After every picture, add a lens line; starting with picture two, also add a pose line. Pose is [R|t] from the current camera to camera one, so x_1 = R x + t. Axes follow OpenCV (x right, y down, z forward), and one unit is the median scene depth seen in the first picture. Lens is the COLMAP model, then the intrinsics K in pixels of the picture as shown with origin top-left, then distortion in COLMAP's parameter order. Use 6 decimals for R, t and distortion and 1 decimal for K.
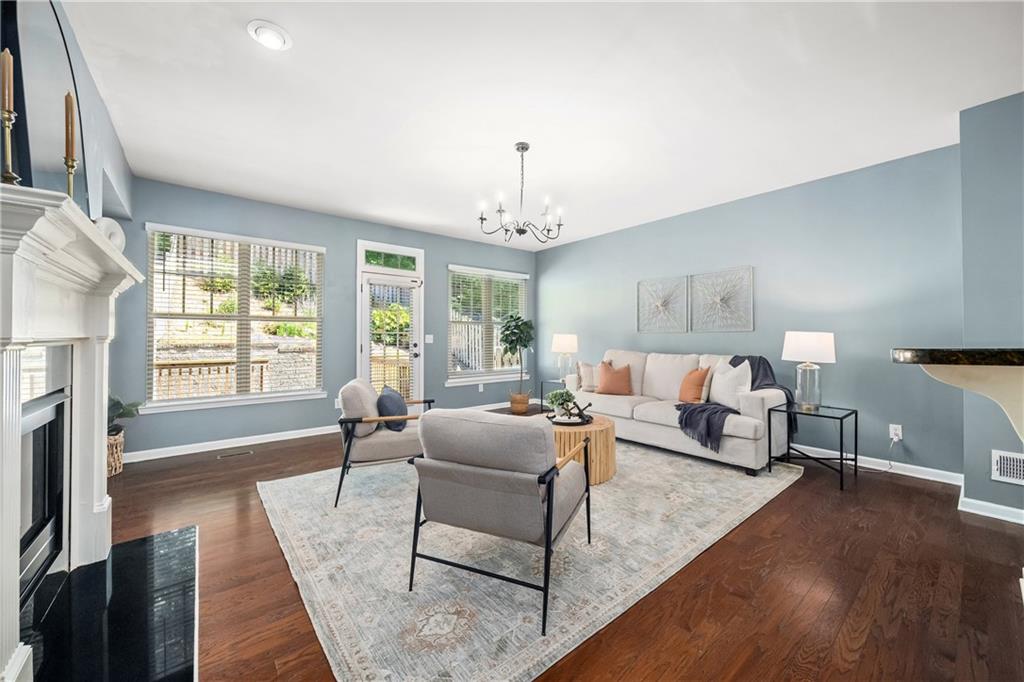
lens RADIAL K [[388.3, 0, 523.4], [0, 388.3, 333.3], [0, 0, 1]] dist [-0.000853, -0.000072]
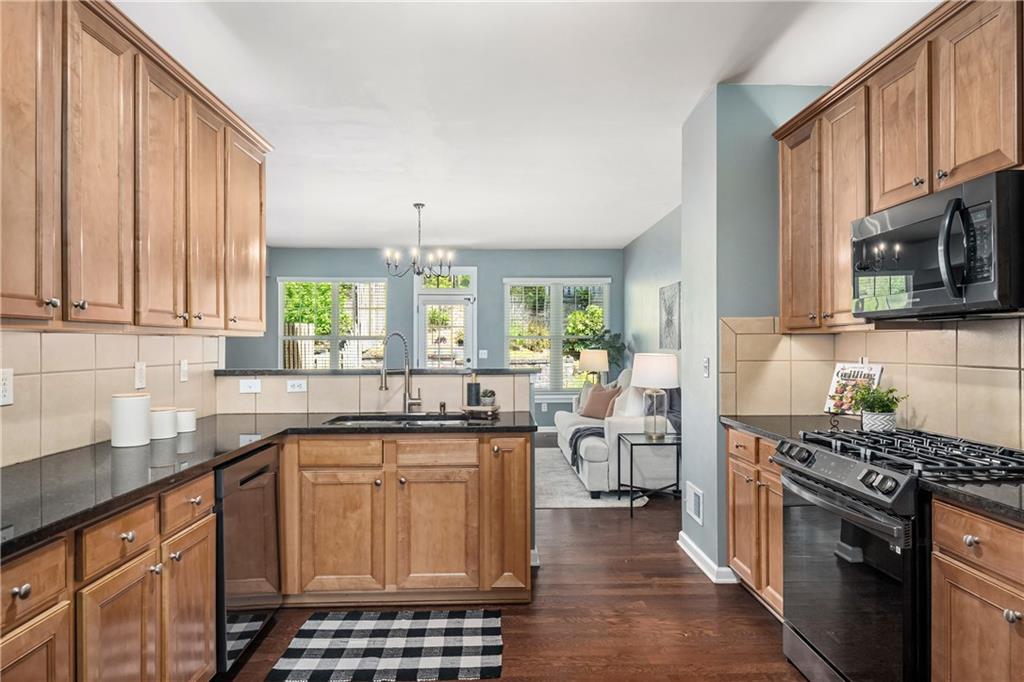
lens RADIAL K [[617.9, 0, 512.0], [0, 617.9, 341.2], [0, 0, 1]] dist [0.007797, -0.001210]
pose [[0.777757, -0.002492, -0.628560, 0.867355], [0.007748, 0.999954, 0.005623, -0.029342], [0.628518, -0.009243, 0.777740, -0.219255]]
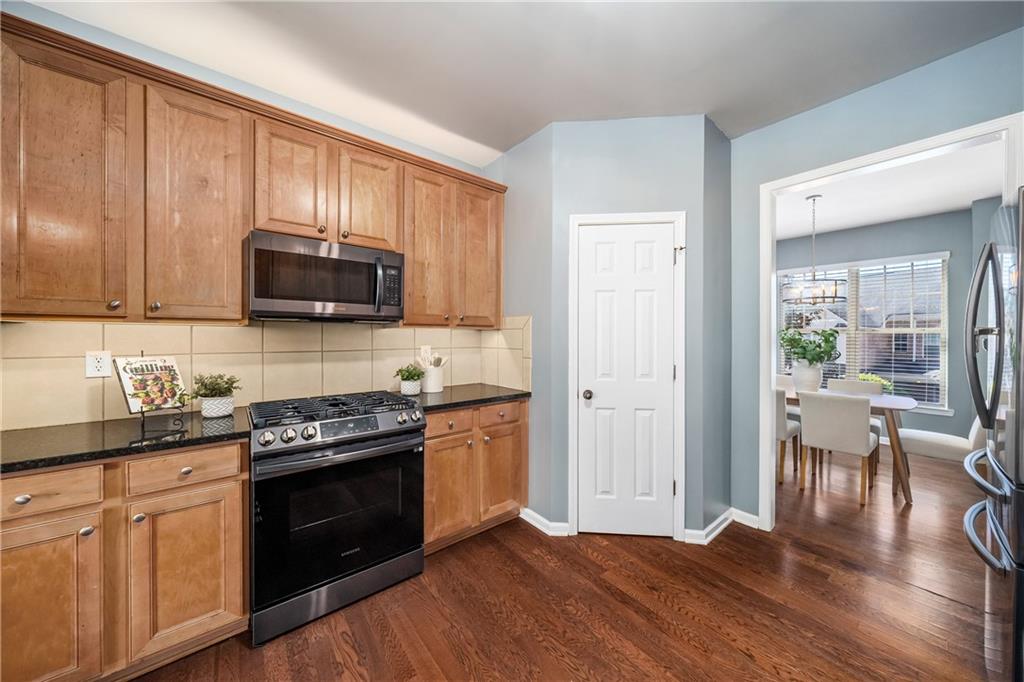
lens RADIAL K [[339.9, 0, 513.7], [0, 339.9, 339.4], [0, 0, 1]] dist [-0.011865, 0.000030]
pose [[0.018228, -0.006244, 0.999814, 0.475457], [-0.015989, 0.999851, 0.006536, -0.025942], [-0.999706, -0.016105, 0.018126, 0.080318]]
